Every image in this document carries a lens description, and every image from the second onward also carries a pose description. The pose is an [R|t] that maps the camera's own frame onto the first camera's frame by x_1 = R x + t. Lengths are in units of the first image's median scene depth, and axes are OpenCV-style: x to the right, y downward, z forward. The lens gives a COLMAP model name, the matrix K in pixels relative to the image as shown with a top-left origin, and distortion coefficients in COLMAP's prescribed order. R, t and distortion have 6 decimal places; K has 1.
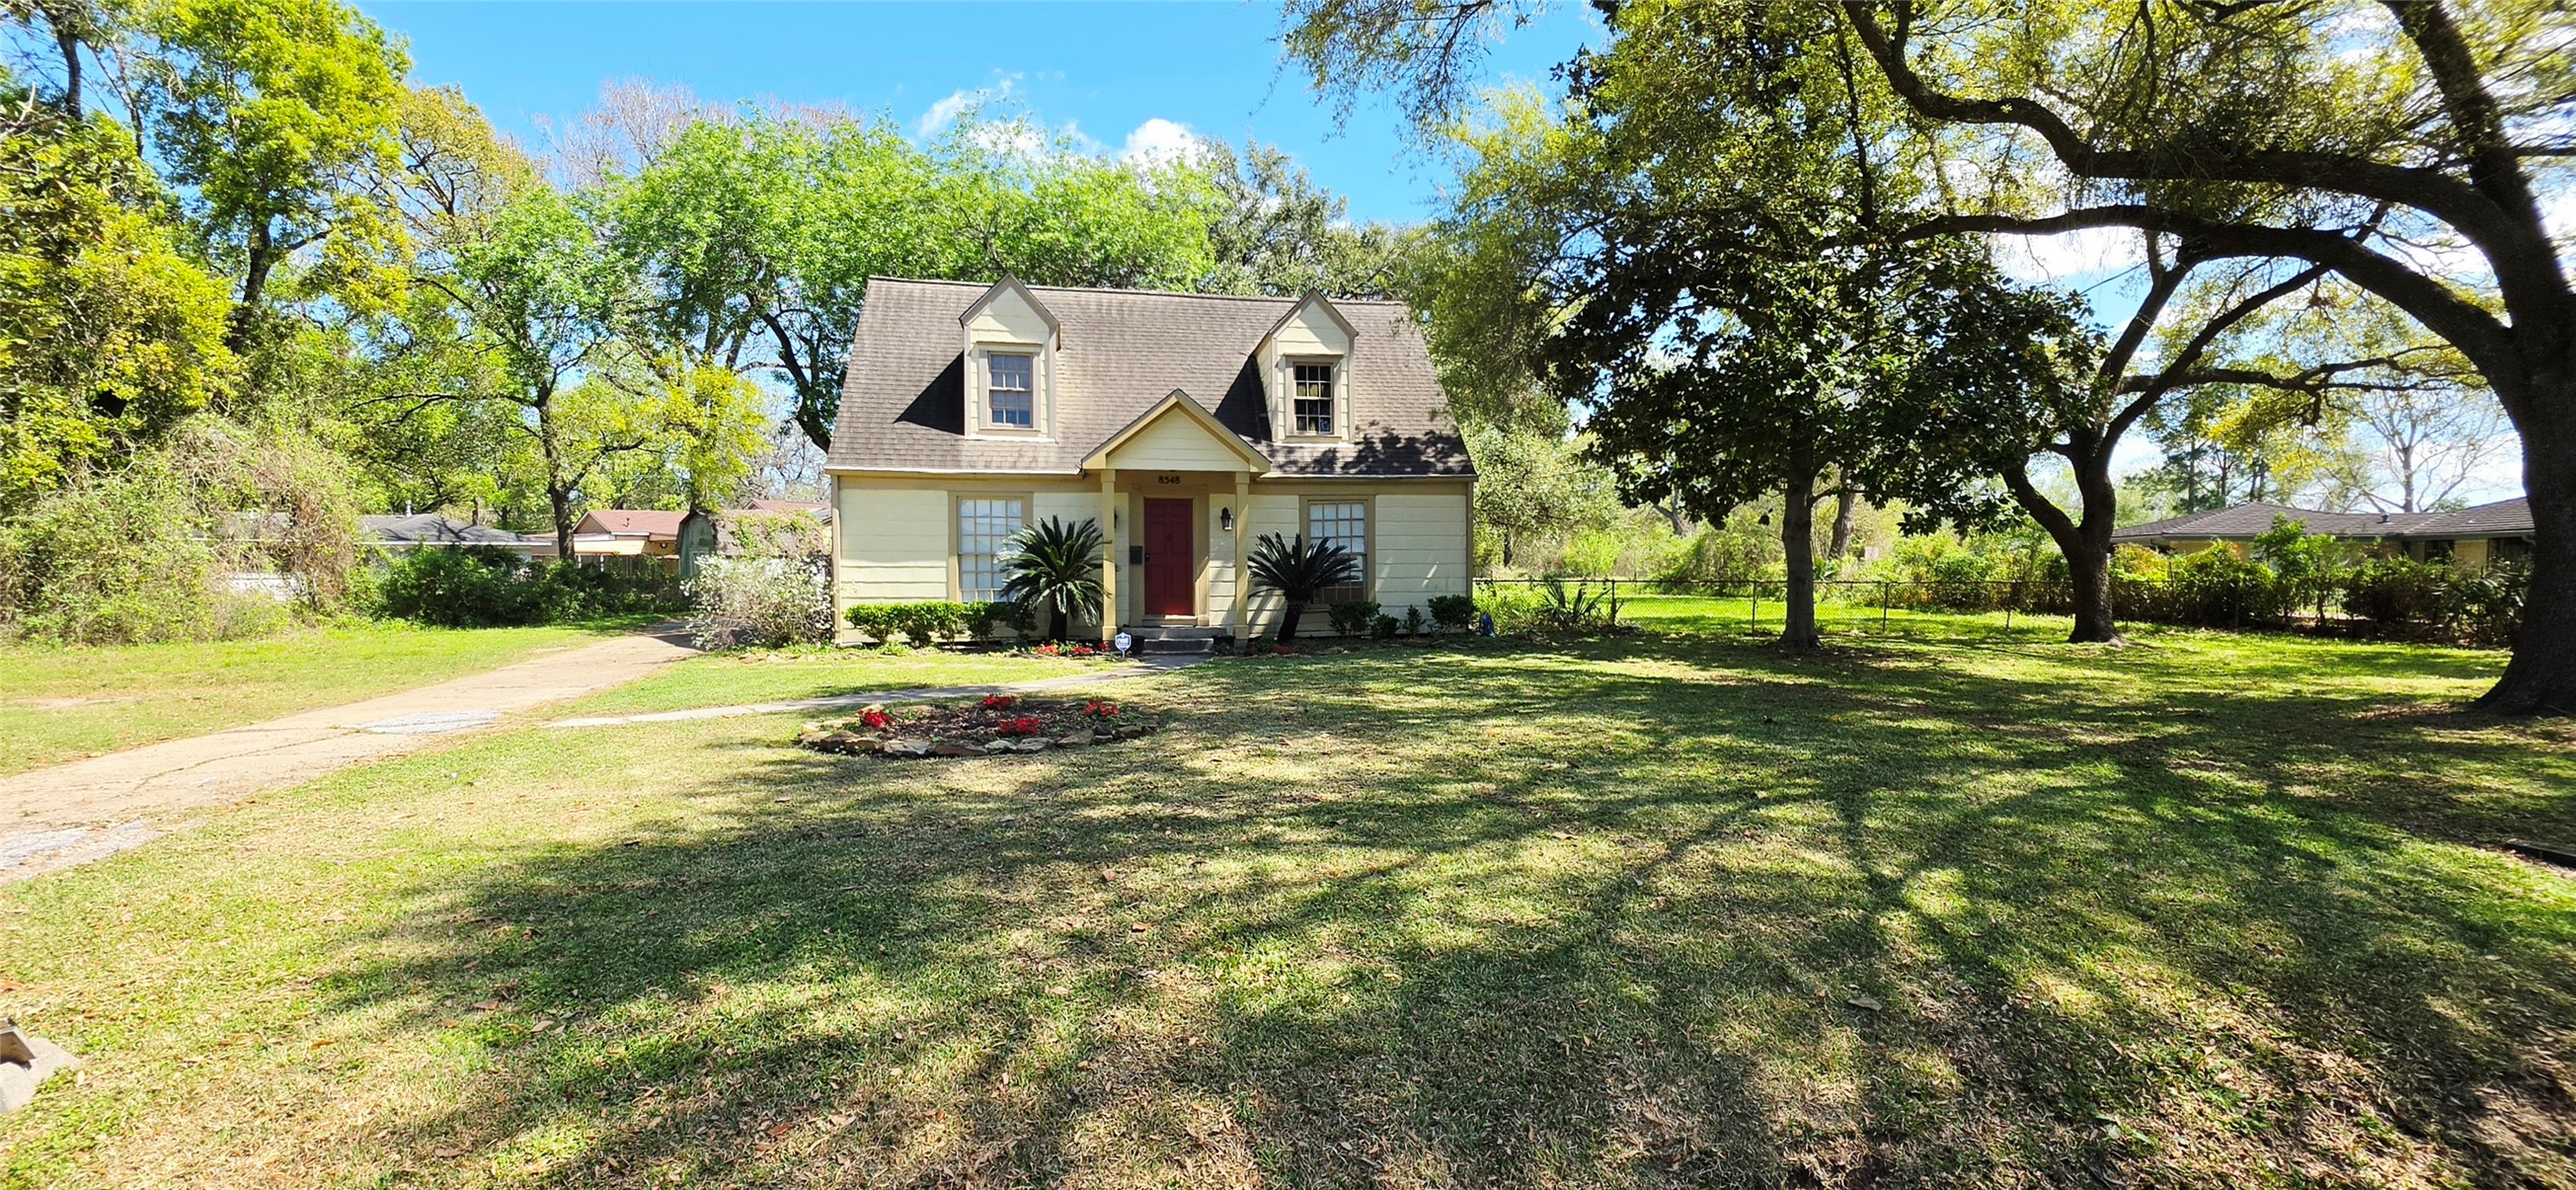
lens RADIAL K [[1086.2, 0, 1298.9], [0, 1086.2, 588.2], [0, 0, 1]] dist [-0.004931, -0.000185]
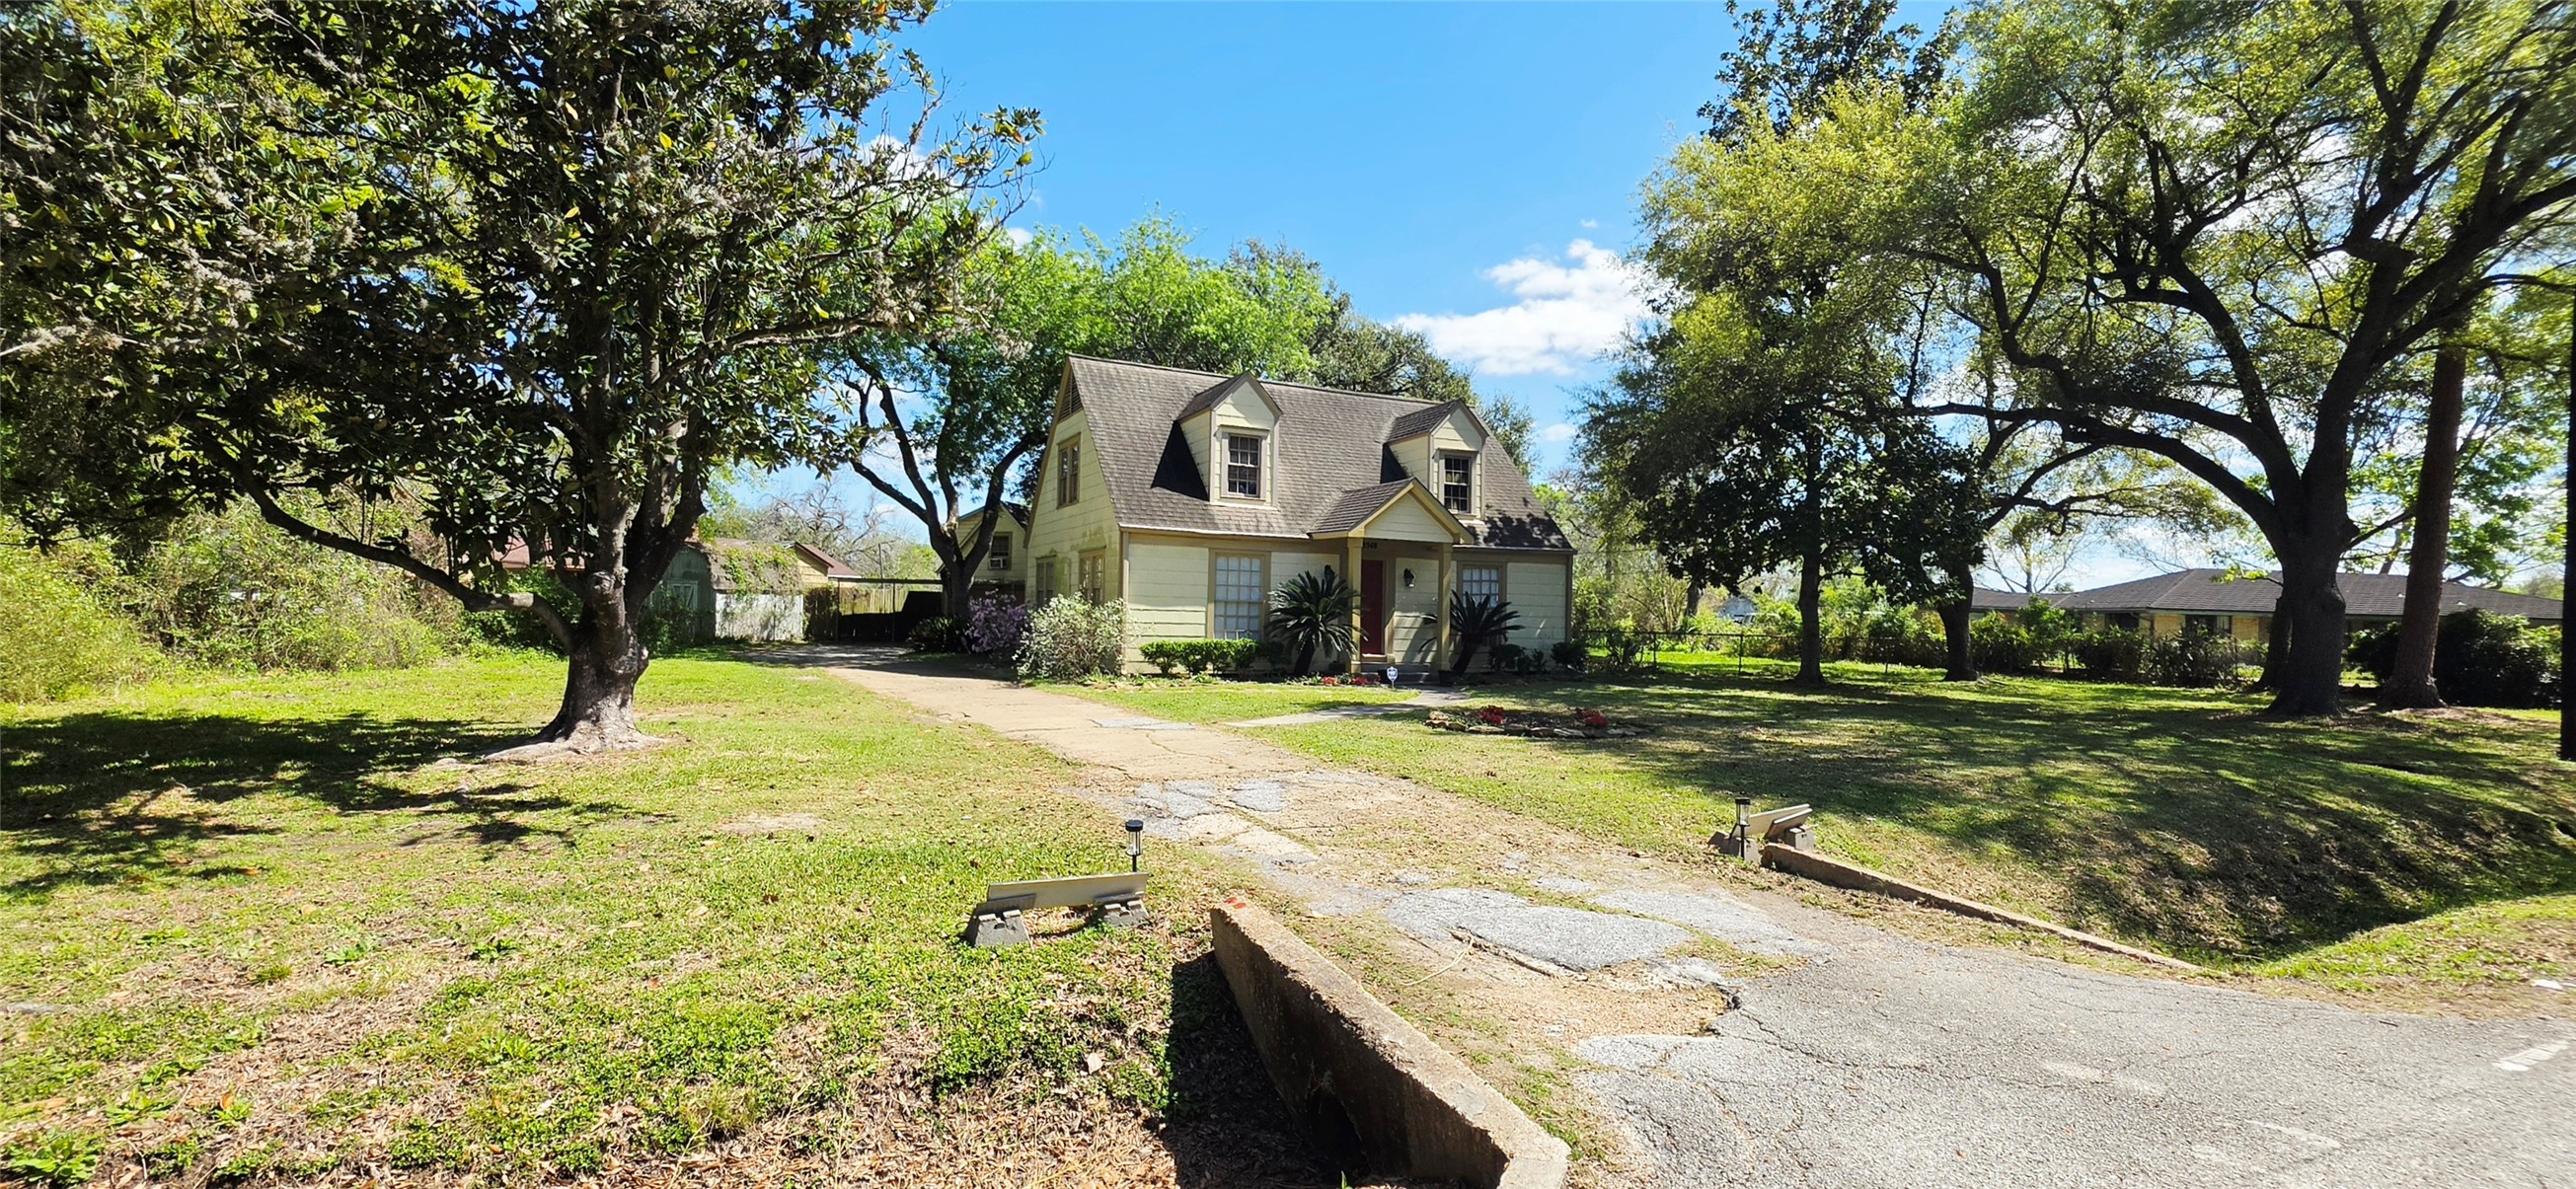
lens RADIAL K [[1086.0, 0, 1292.3], [0, 1086.0, 593.0], [0, 0, 1]] dist [-0.004931, -0.000185]
pose [[0.964963, 0.028280, 0.260858, -0.523555], [-0.018438, 0.999026, -0.040101, 0.006662], [-0.261738, 0.033886, 0.964544, -0.178036]]
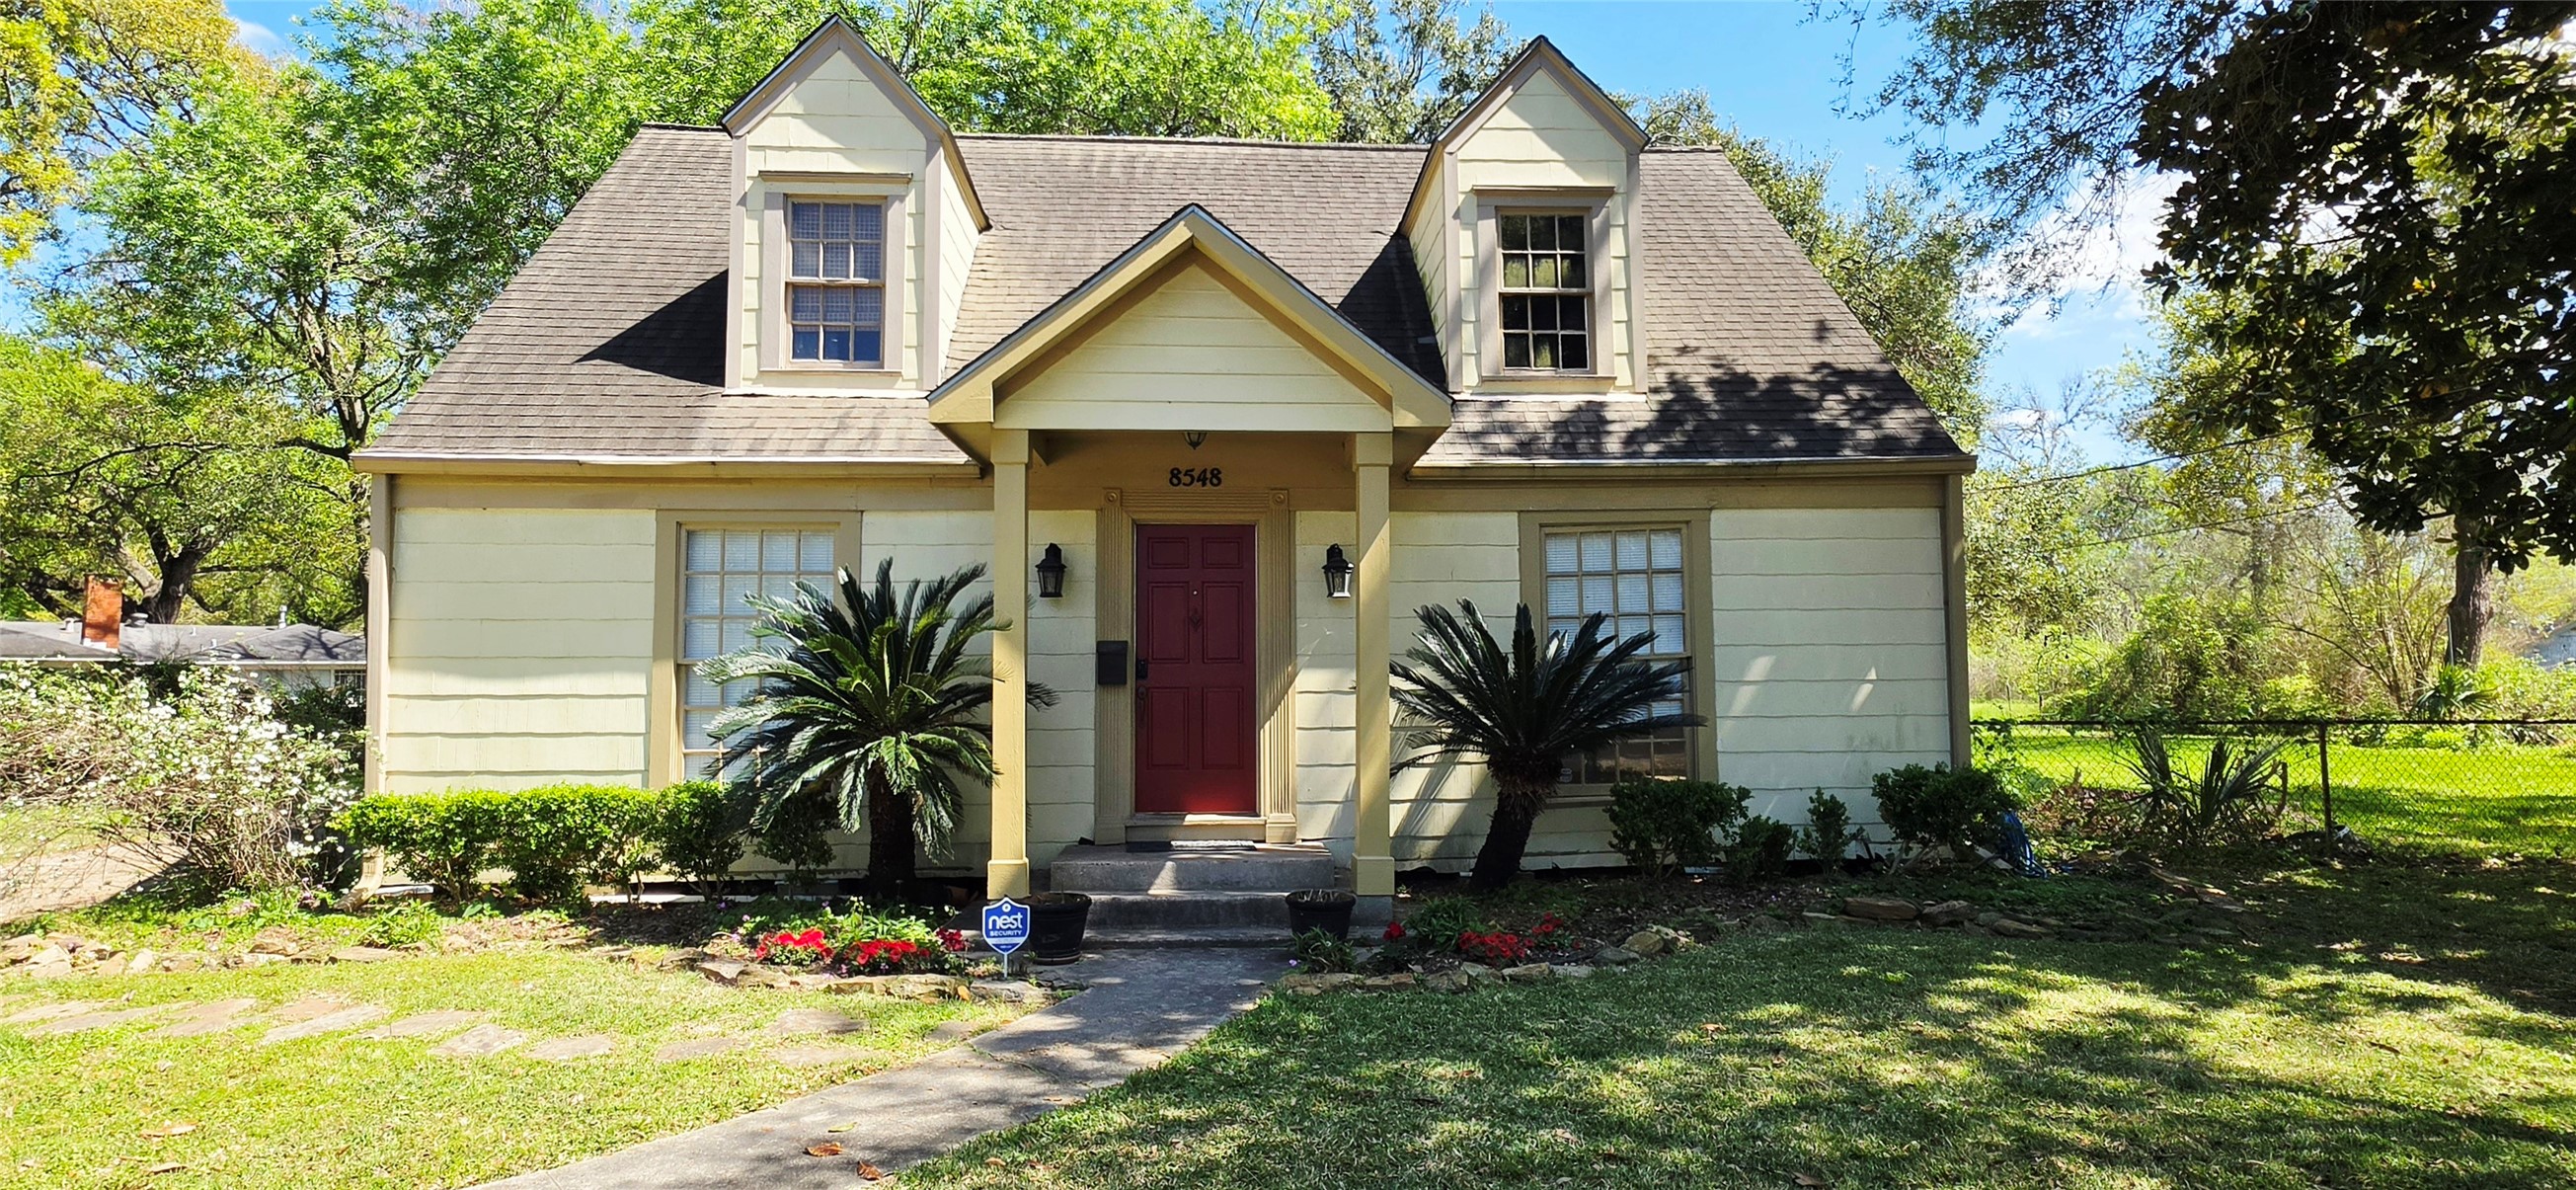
lens RADIAL K [[1266.7, 0, 1308.1], [0, 1266.7, 601.7], [0, 0, 1]] dist [-0.000712, -0.000307]
pose [[0.992666, -0.014482, -0.120020, -0.021545], [0.003815, 0.996057, -0.088637, -0.011419], [0.120830, 0.087529, 0.988807, 0.536481]]
